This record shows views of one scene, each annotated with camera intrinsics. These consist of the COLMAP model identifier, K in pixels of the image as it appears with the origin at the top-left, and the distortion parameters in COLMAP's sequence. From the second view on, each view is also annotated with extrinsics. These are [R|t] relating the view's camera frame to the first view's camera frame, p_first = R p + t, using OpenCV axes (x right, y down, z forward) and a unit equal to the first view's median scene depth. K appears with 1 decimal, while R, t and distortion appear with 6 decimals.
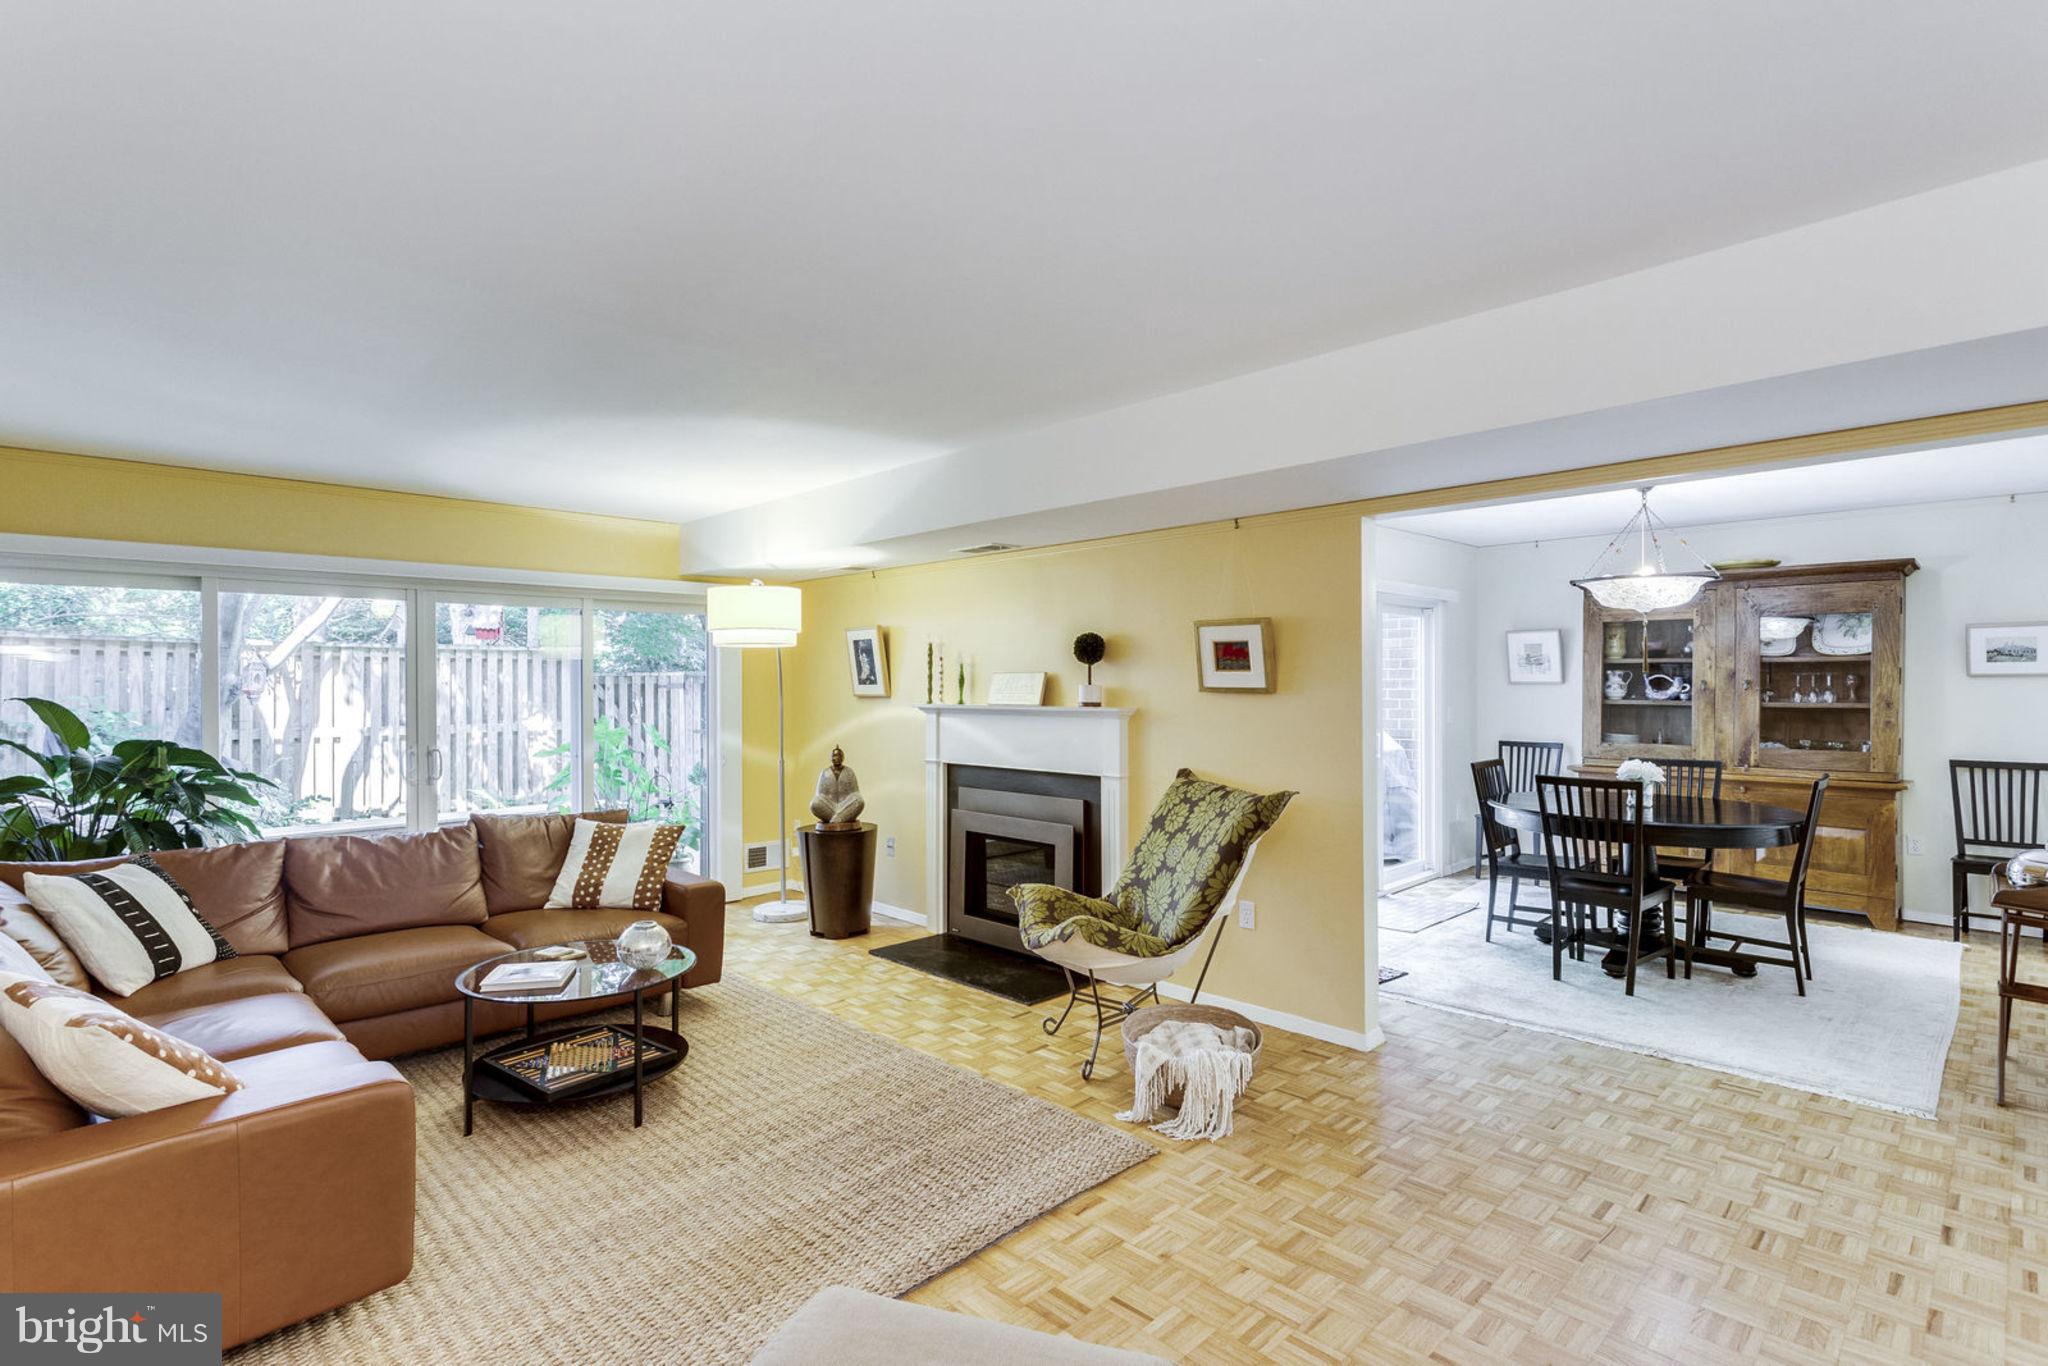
lens RADIAL K [[999.2, 0, 1018.5], [0, 999.2, 681.6], [0, 0, 1]] dist [0.004902, 0.000185]
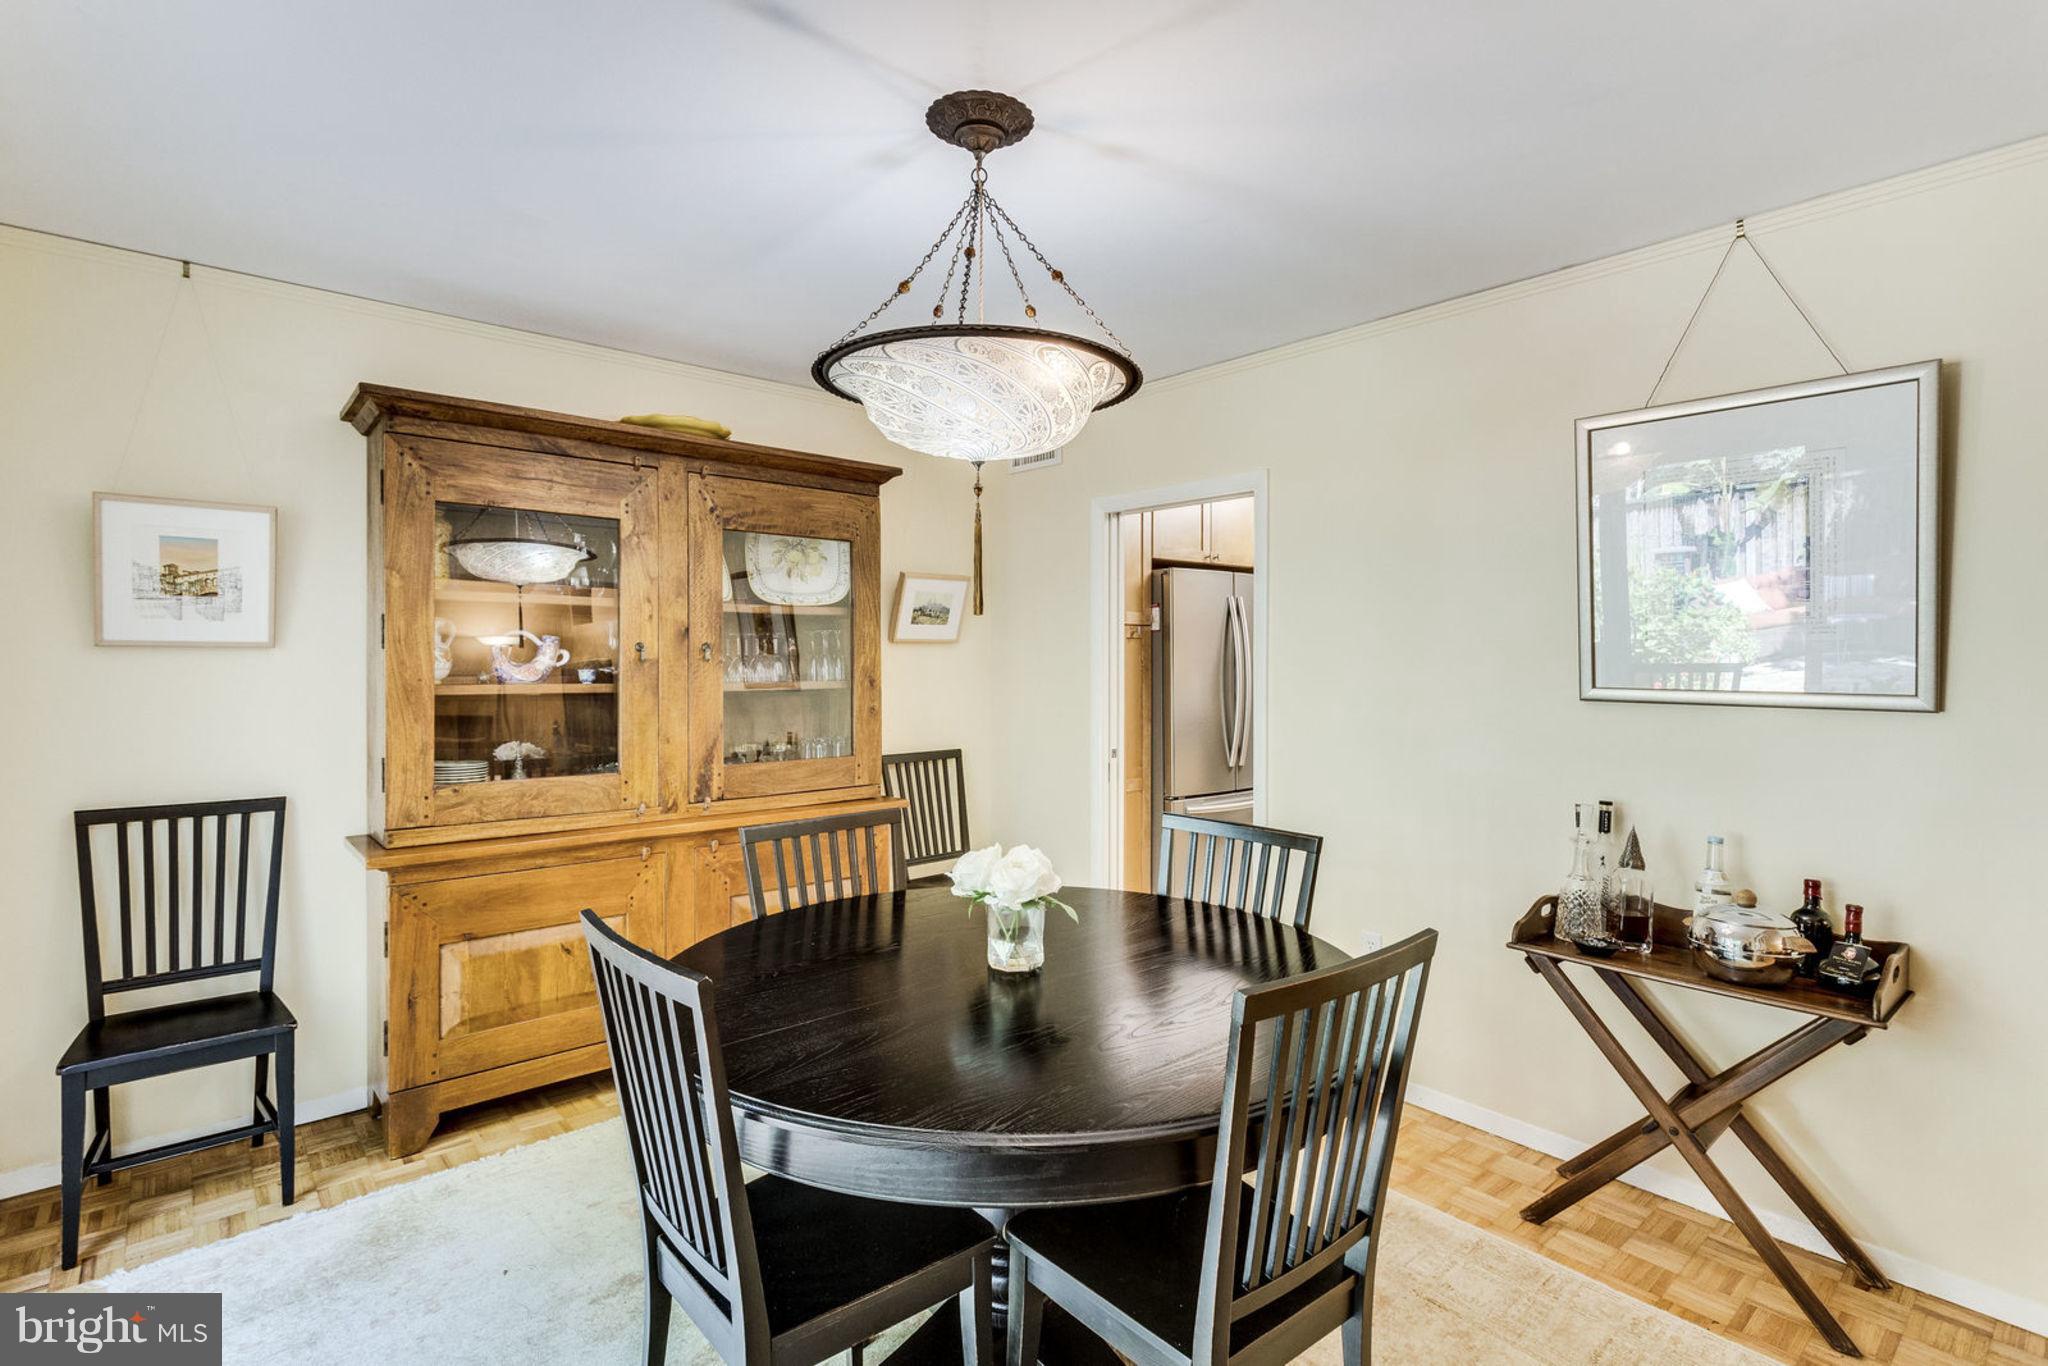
lens RADIAL K [[999.2, 0, 1031.3], [0, 999.2, 673.4], [0, 0, 1]] dist [0.004902, 0.000185]
pose [[0.058112, -0.013233, 0.998222, 0.204127], [-0.004335, 0.999899, 0.013507, 0.007242], [-0.998301, -0.005112, 0.058049, 0.835855]]
